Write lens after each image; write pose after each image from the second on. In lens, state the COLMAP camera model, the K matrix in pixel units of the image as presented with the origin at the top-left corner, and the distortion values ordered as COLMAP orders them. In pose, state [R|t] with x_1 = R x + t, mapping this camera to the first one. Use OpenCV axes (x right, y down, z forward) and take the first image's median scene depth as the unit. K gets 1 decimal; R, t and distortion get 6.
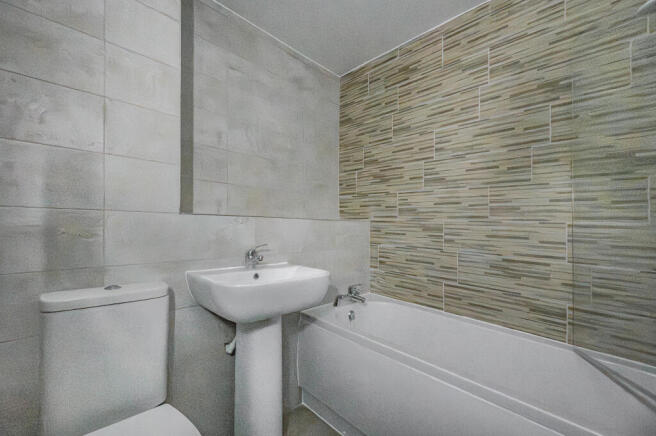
lens RADIAL K [[256.2, 0, 327.3], [0, 256.2, 224.7], [0, 0, 1]] dist [0.000724, 0.000163]
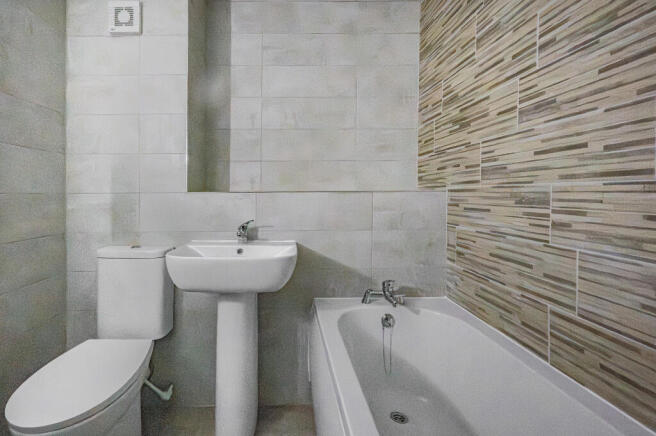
lens RADIAL K [[279.1, 0, 316.5], [0, 279.1, 201.6], [0, 0, 1]] dist [-0.000051, -0.000364]
pose [[0.726476, -0.013213, -0.687065, 0.466268], [0.024548, 0.999676, 0.006732, 0.002219], [0.686753, -0.021757, 0.726565, 0.267497]]
